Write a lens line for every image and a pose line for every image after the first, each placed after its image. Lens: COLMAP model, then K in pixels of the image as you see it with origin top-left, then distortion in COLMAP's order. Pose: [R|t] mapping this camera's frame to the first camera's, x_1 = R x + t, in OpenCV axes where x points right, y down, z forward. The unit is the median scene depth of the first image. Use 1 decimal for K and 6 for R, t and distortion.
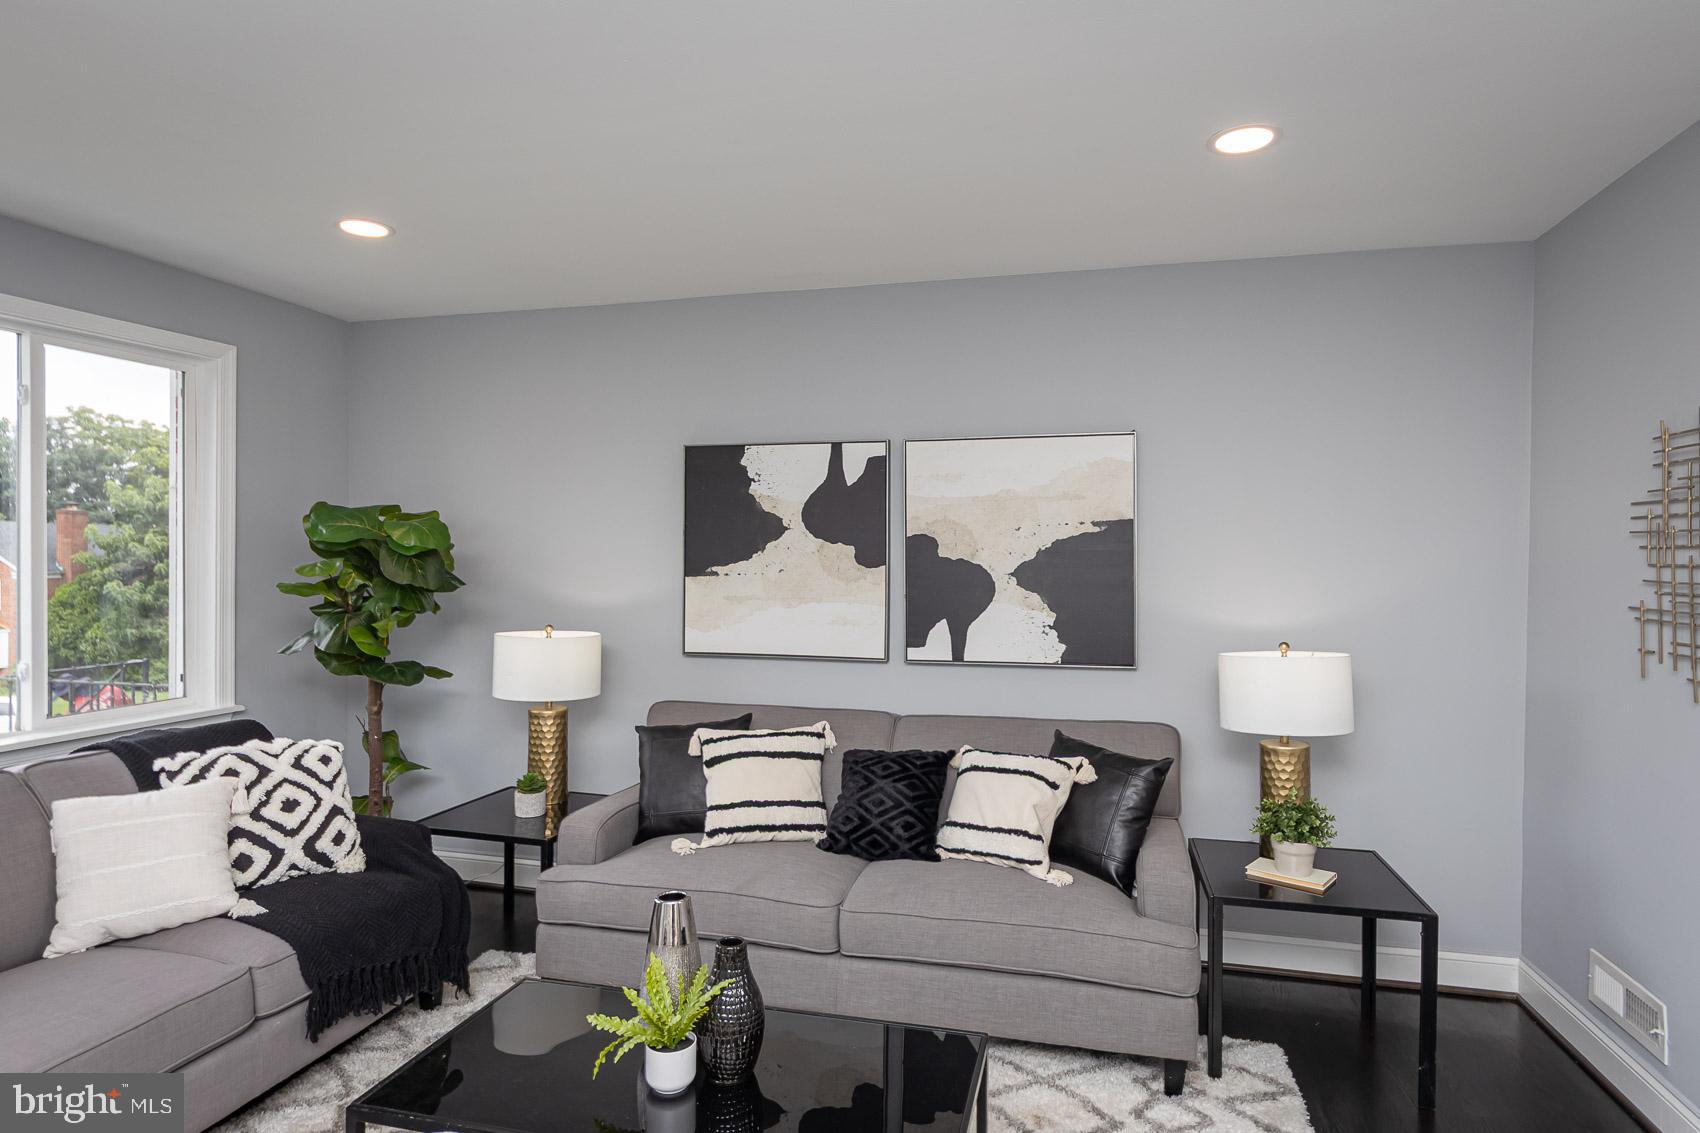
lens RADIAL K [[923.0, 0, 866.3], [0, 923.0, 566.5], [0, 0, 1]] dist [0.002019, -0.000079]
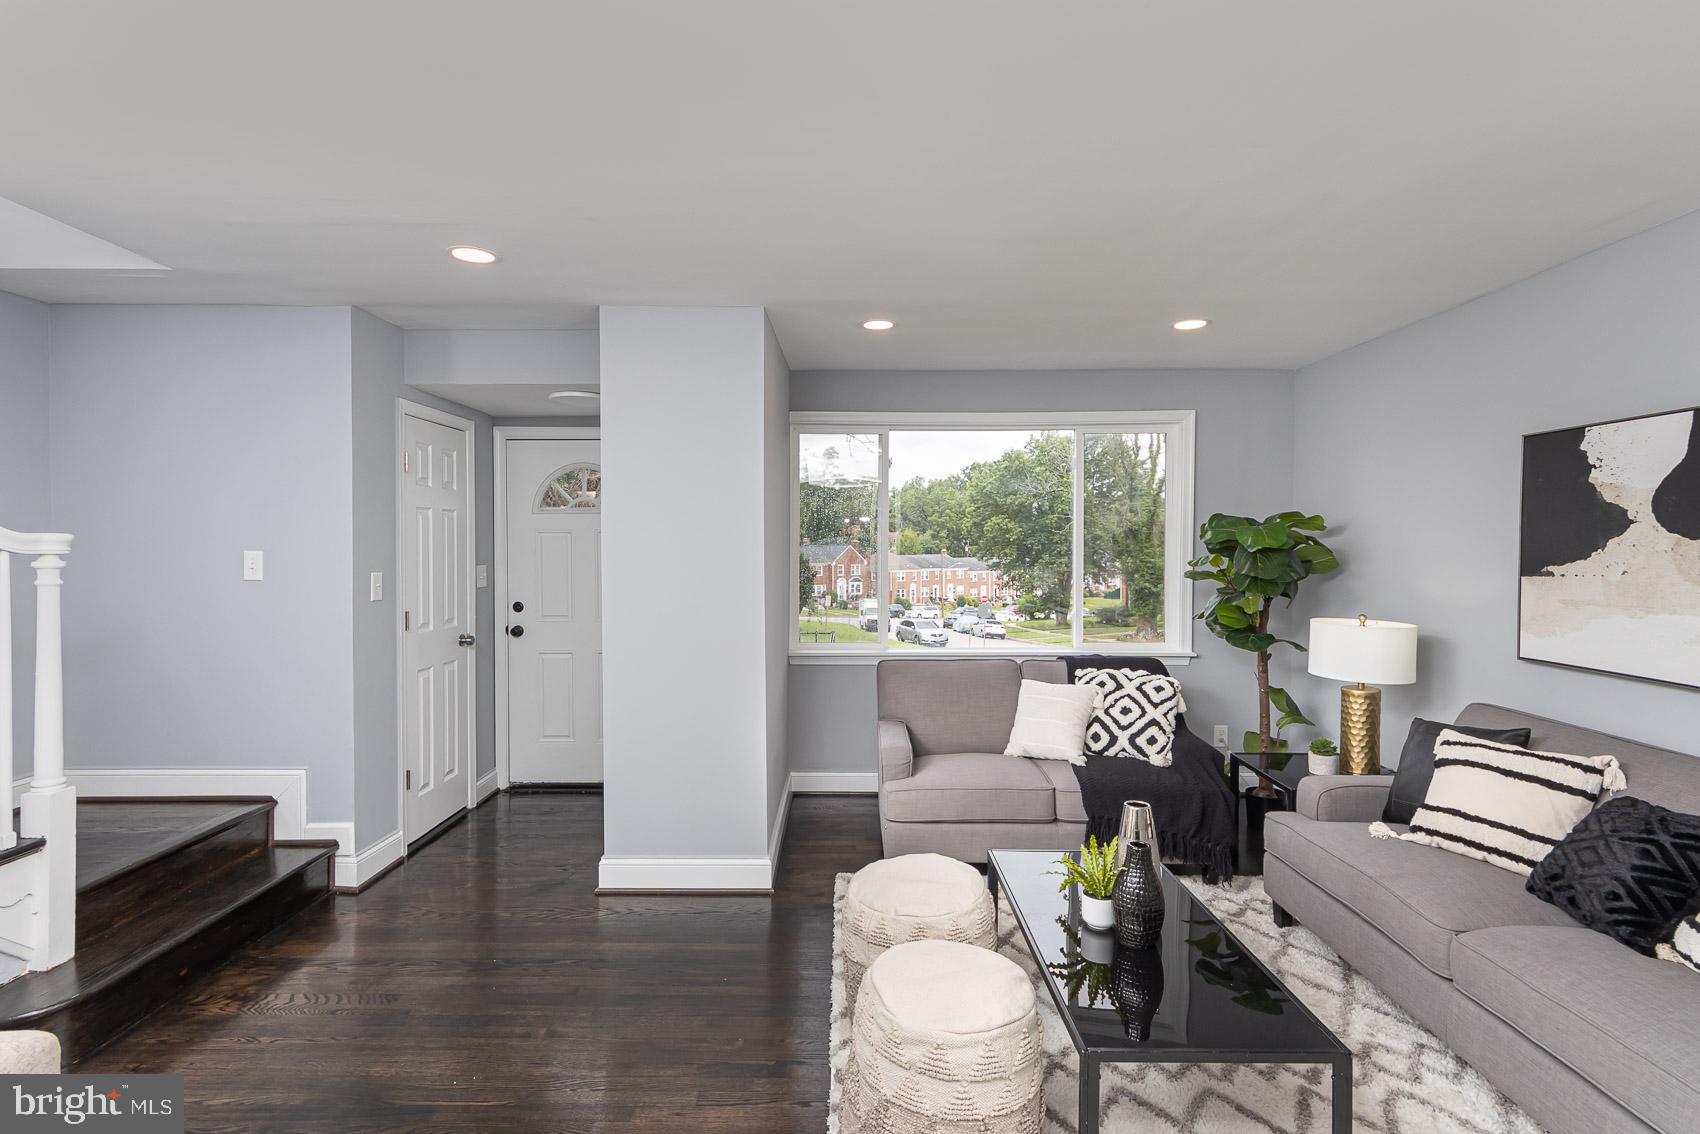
lens RADIAL K [[822.9, 0, 856.0], [0, 822.9, 562.8], [0, 0, 1]] dist [0.004189, 0.002169]
pose [[0.247899, 0.018015, -0.968618, 0.555837], [-0.009373, 0.999825, 0.016196, -0.012203], [0.968741, 0.005064, 0.248024, 0.180416]]
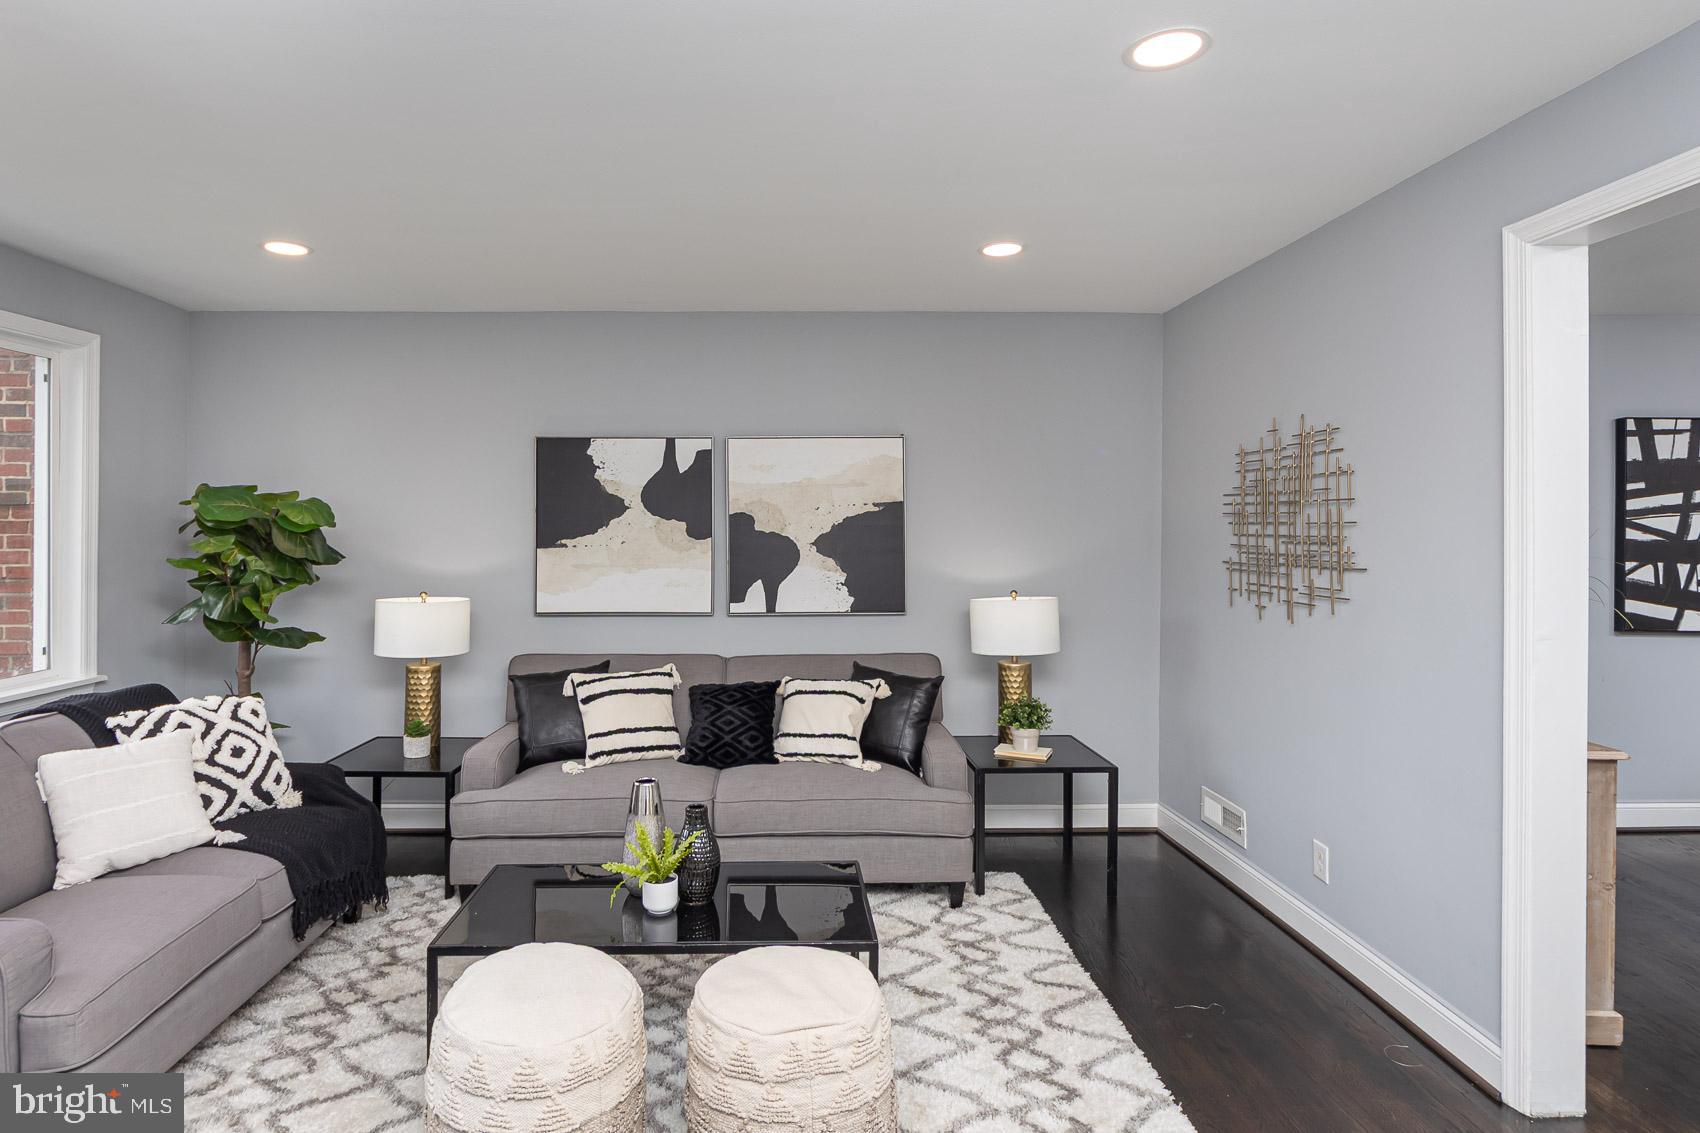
lens RADIAL K [[883.9, 0, 791.8], [0, 883.9, 532.6], [0, 0, 1]] dist [0.001239, 0.002680]
pose [[0.967194, -0.006540, 0.253955, -0.210512], [0.007226, 0.999972, -0.001767, -0.005854], [-0.253936, 0.003544, 0.967214, -0.212299]]
